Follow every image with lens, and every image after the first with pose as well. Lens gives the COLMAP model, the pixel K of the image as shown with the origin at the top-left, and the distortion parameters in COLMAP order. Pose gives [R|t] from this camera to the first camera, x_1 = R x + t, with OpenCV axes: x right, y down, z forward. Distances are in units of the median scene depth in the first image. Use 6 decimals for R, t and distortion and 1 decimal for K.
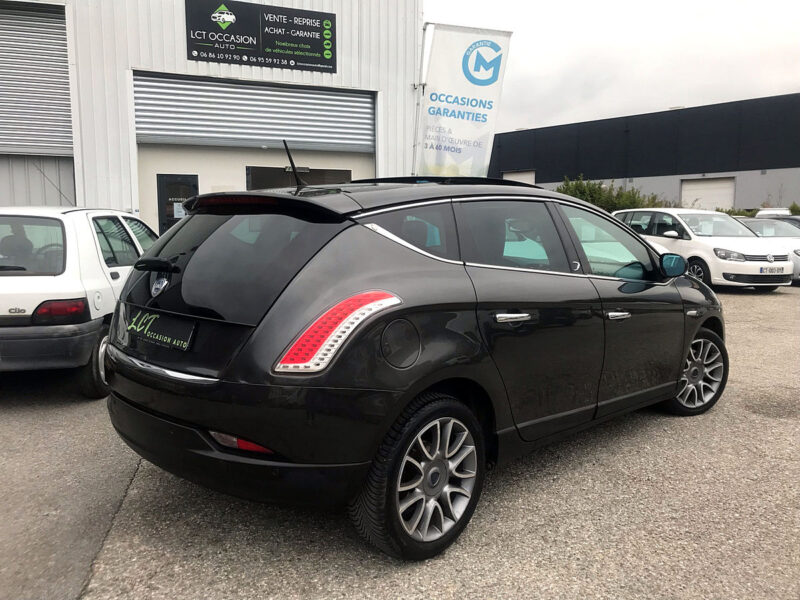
lens RADIAL K [[652.0, 0, 394.8], [0, 652.0, 293.7], [0, 0, 1]] dist [0.029119, -0.017337]
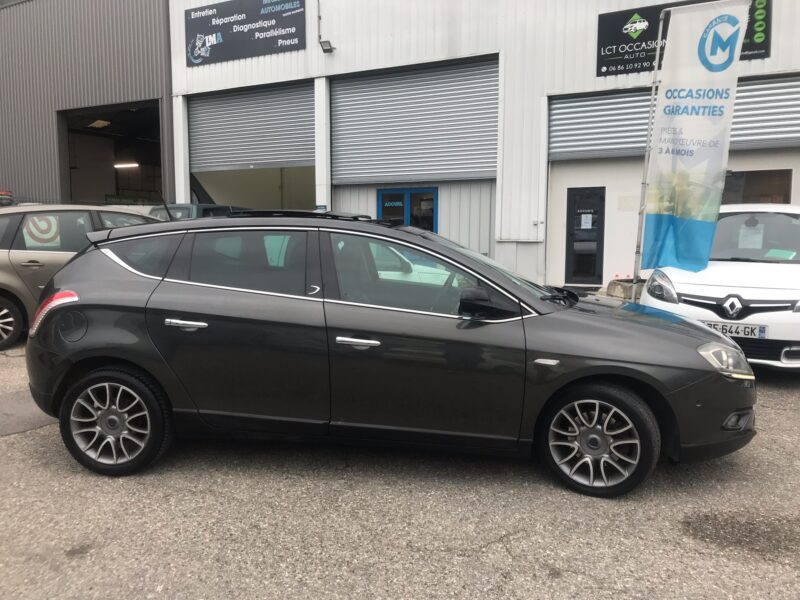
lens RADIAL K [[652.0, 0, 398.5], [0, 652.0, 296.6], [0, 0, 1]] dist [0.029119, -0.017337]
pose [[0.631841, 0.082592, -0.770686, 0.523230], [-0.084268, 0.995733, 0.037623, -0.036540], [0.770504, 0.041172, 0.636104, 0.182018]]
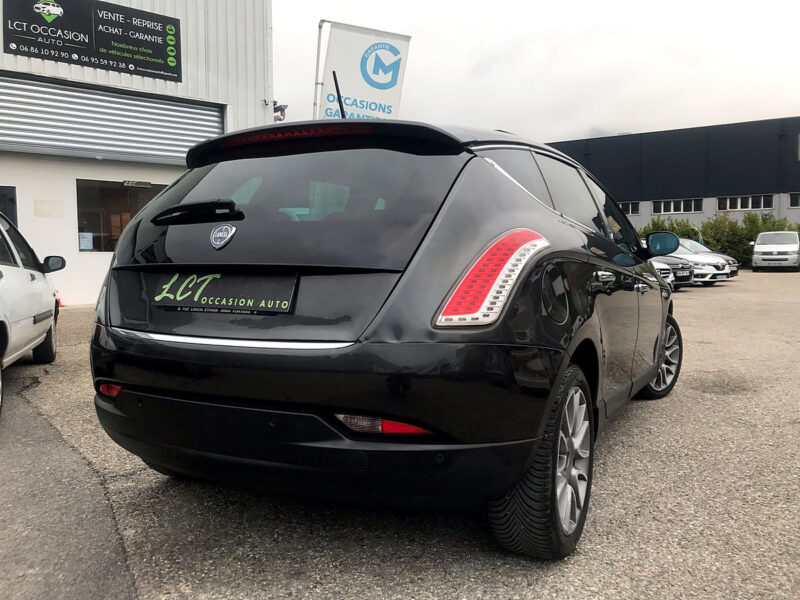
lens RADIAL K [[652.0, 0, 395.0], [0, 652.0, 295.4], [0, 0, 1]] dist [0.029119, -0.017337]
pose [[0.958325, -0.024266, 0.284646, -0.129110], [0.039094, 0.998152, -0.046528, 0.033633], [-0.282991, 0.055717, 0.957503, 0.079302]]
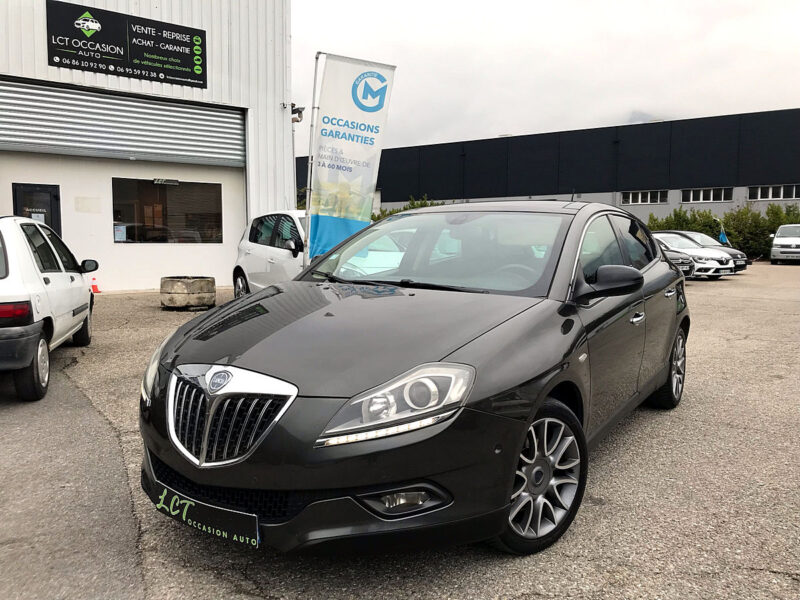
lens RADIAL K [[652.0, 0, 395.2], [0, 652.0, 296.0], [0, 0, 1]] dist [0.029119, -0.017337]
pose [[0.971751, -0.014955, 0.235534, -0.090005], [0.020226, 0.999596, -0.019980, 0.017800], [-0.235140, 0.024180, 0.971661, -0.082160]]
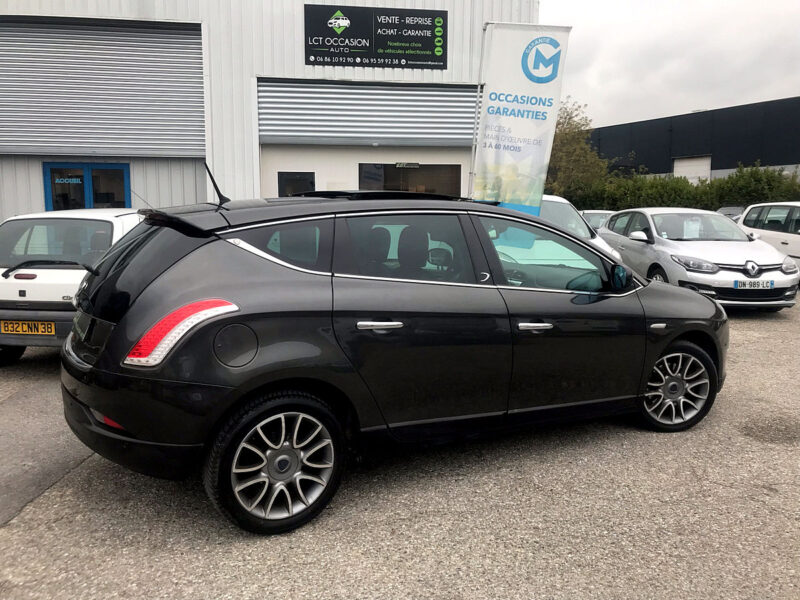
lens RADIAL K [[652.0, 0, 395.7], [0, 652.0, 293.2], [0, 0, 1]] dist [0.029119, -0.017337]
pose [[0.968895, 0.034437, -0.245064, 0.171311], [-0.030425, 0.999334, 0.020139, -0.014284], [0.245595, -0.012057, 0.969298, -0.014610]]
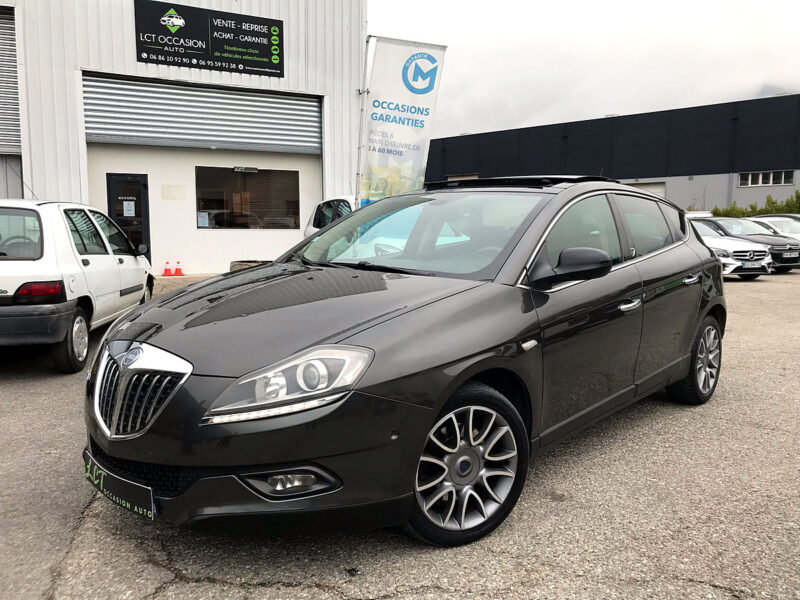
lens RADIAL K [[652.0, 0, 394.5], [0, 652.0, 294.8], [0, 0, 1]] dist [0.029119, -0.017337]
pose [[0.996737, -0.005802, 0.080505, 0.000084], [0.006051, 0.999978, -0.002846, 0.021396], [-0.080487, 0.003324, 0.996750, -0.088847]]
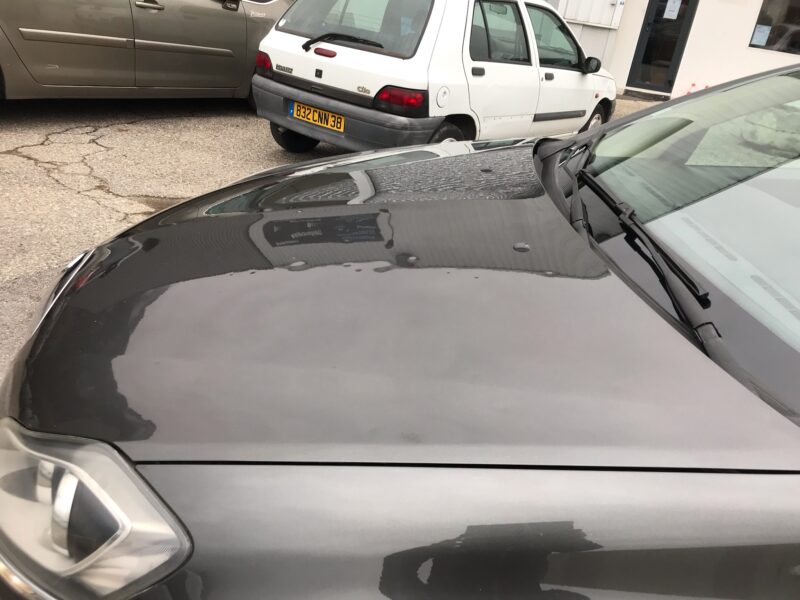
lens RADIAL K [[652.0, 0, 393.3], [0, 652.0, 299.8], [0, 0, 1]] dist [0.029119, -0.017337]
pose [[0.720230, 0.387495, -0.575428, 0.075797], [-0.204688, 0.911233, 0.357431, -0.025582], [0.662851, -0.139649, 0.735613, 0.150084]]
